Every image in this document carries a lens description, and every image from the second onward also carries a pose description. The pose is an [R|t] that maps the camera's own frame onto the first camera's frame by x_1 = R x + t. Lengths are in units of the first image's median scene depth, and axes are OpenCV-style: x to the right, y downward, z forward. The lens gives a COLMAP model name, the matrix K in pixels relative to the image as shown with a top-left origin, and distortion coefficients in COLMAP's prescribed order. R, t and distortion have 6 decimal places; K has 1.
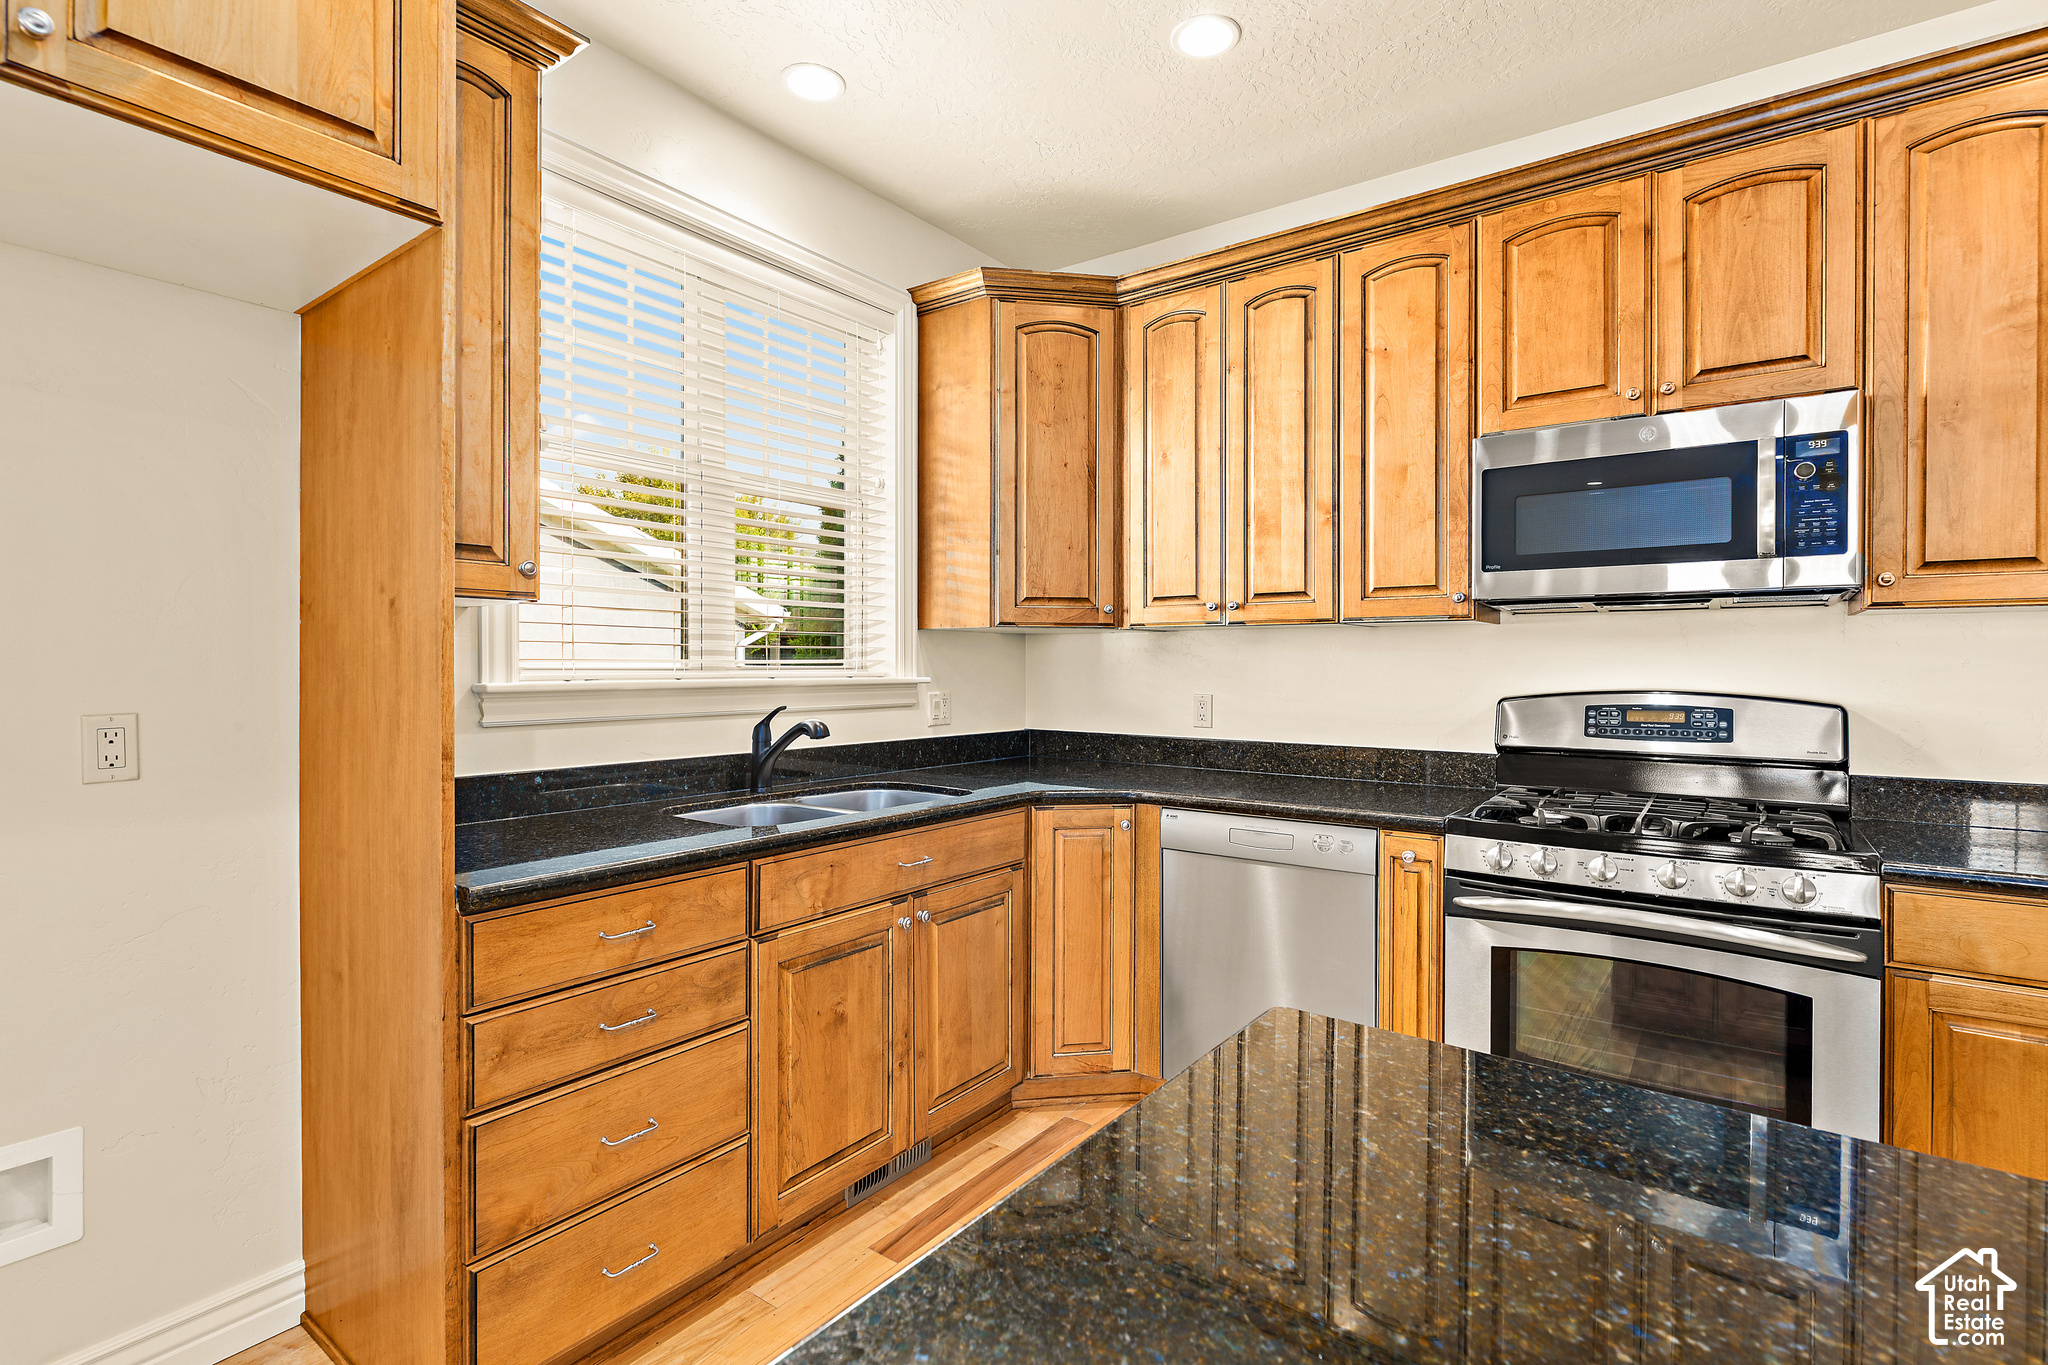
lens RADIAL K [[960.4, 0, 1036.1], [0, 960.4, 668.0], [0, 0, 1]] dist [-0.004226, 0.000925]
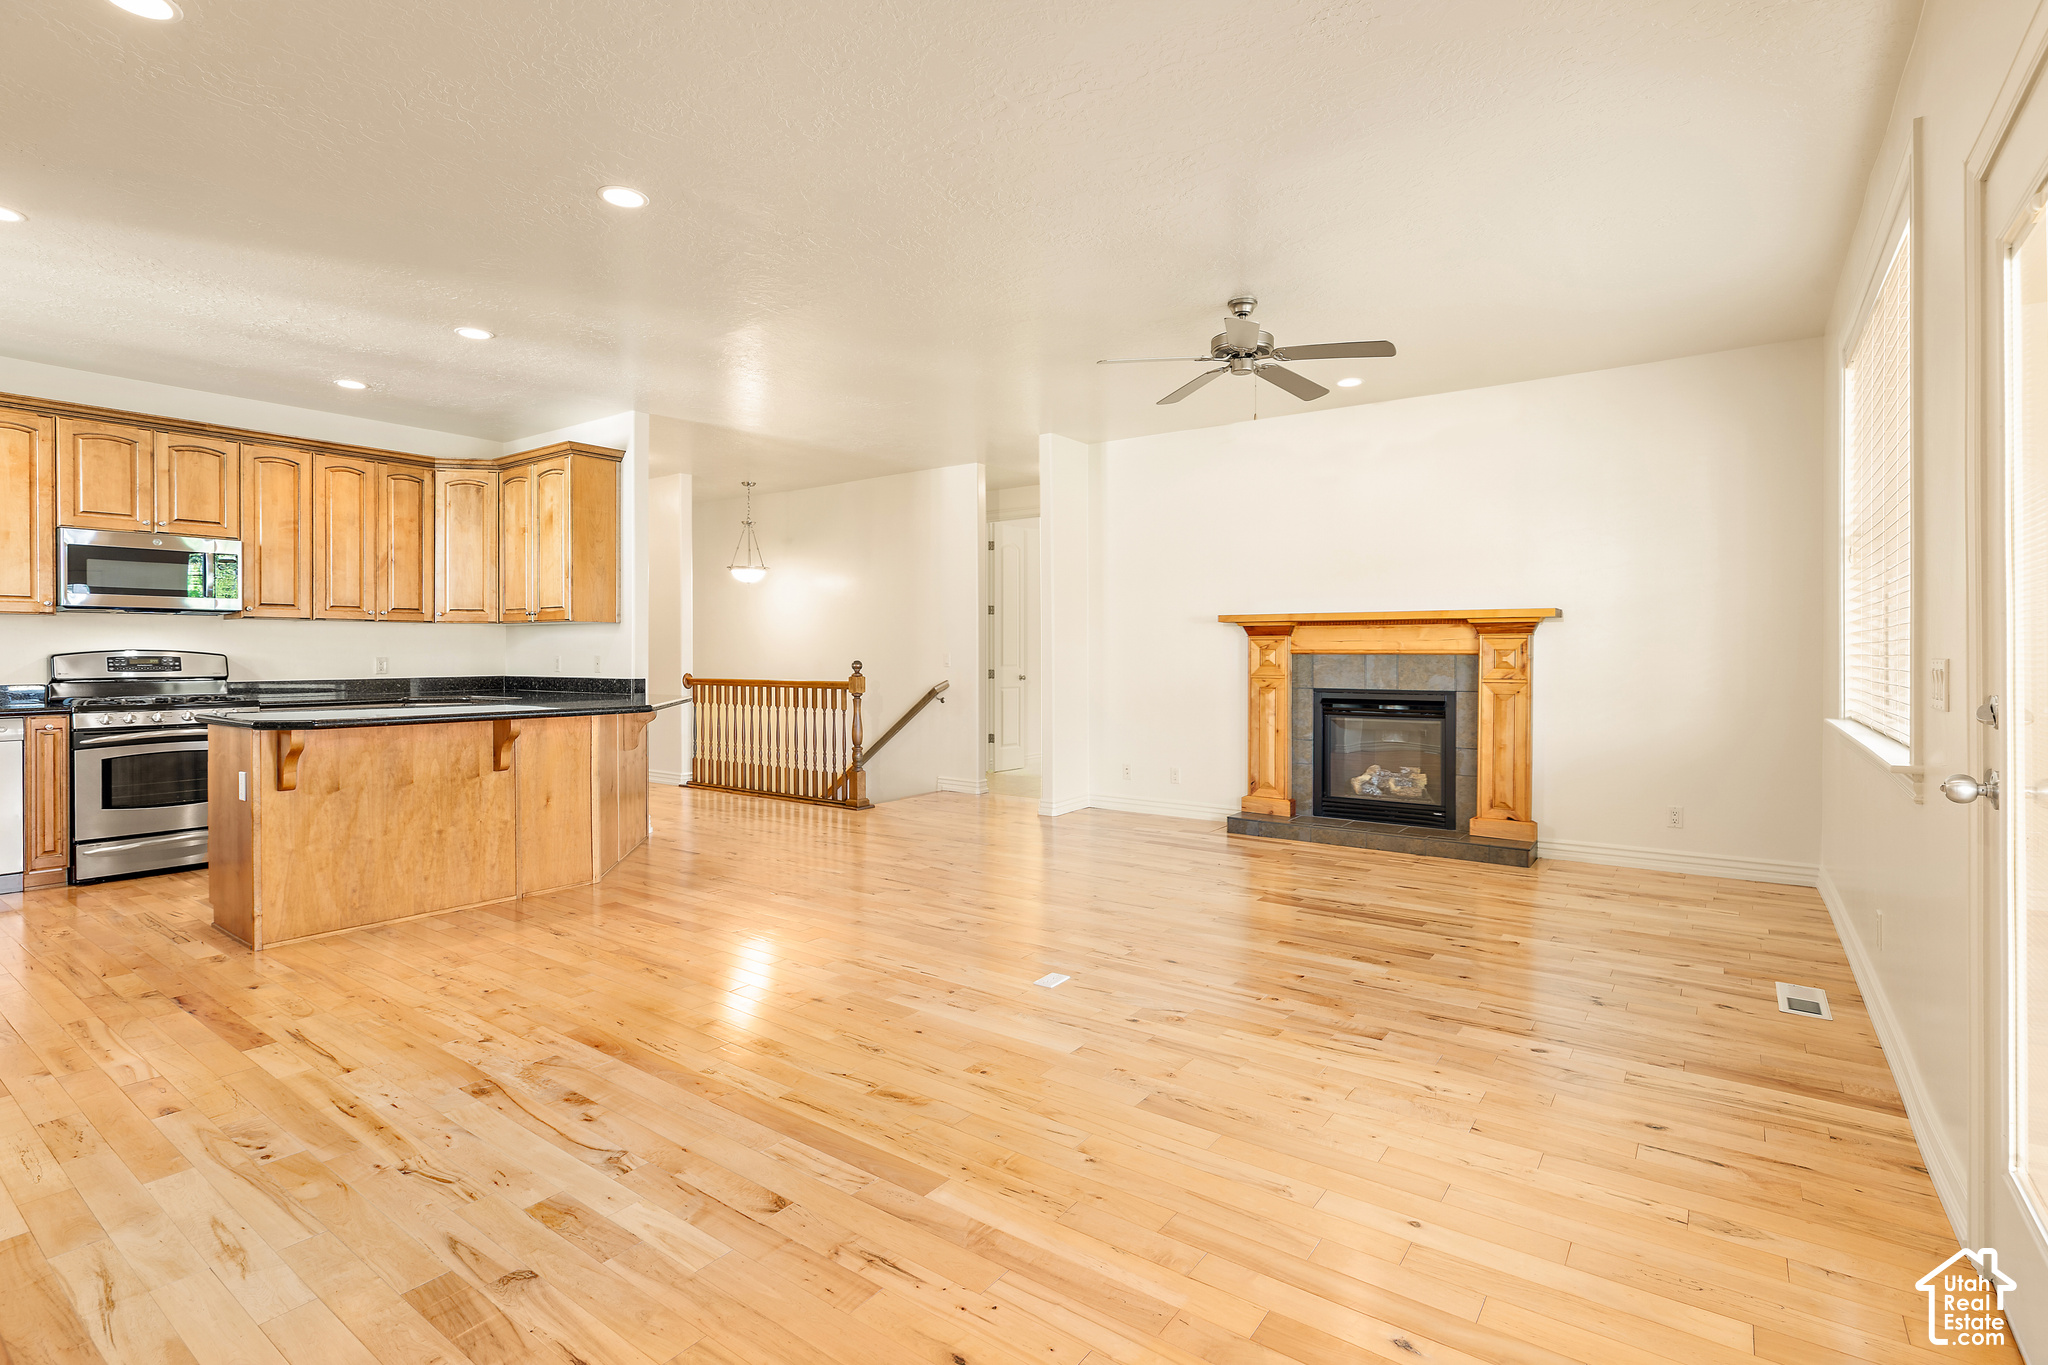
lens RADIAL K [[960.4, 0, 1038.1], [0, 960.4, 661.0], [0, 0, 1]] dist [-0.004226, 0.000925]
pose [[0.001062, -0.010798, 0.999941, -1.619838], [0.004498, 0.999932, 0.010793, 0.035289], [-0.999989, 0.004486, 0.001111, -1.113058]]
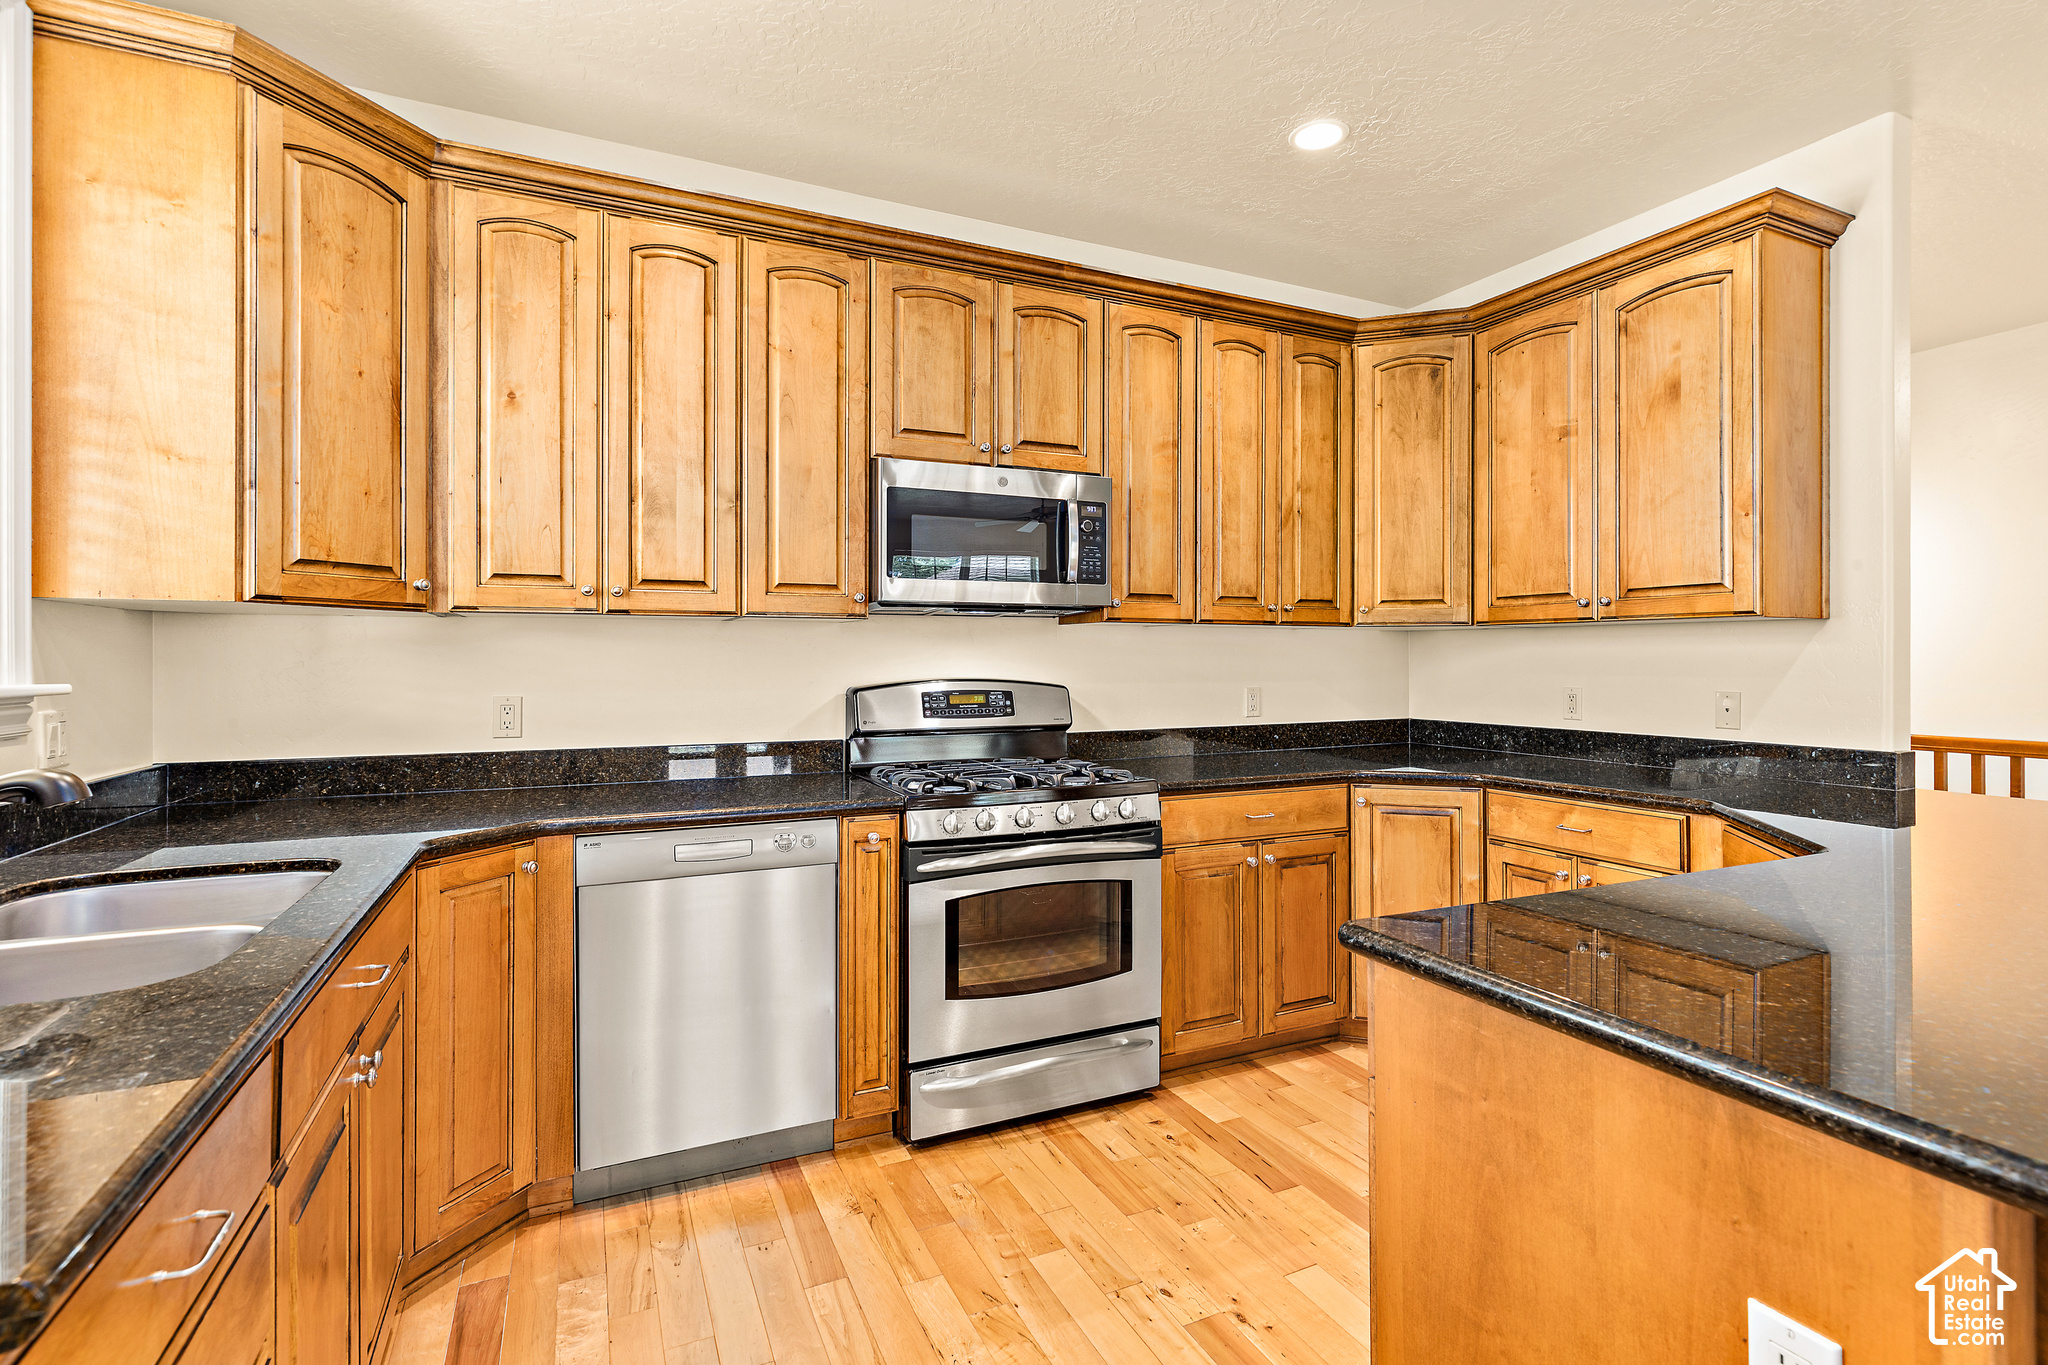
lens RADIAL K [[960.4, 0, 1037.8], [0, 960.4, 658.1], [0, 0, 1]] dist [-0.004226, 0.000925]
pose [[0.482562, -0.001071, 0.875861, -0.438516], [0.006106, 0.999979, -0.002141, -0.001141], [-0.875841, 0.006381, 0.482558, 0.303819]]
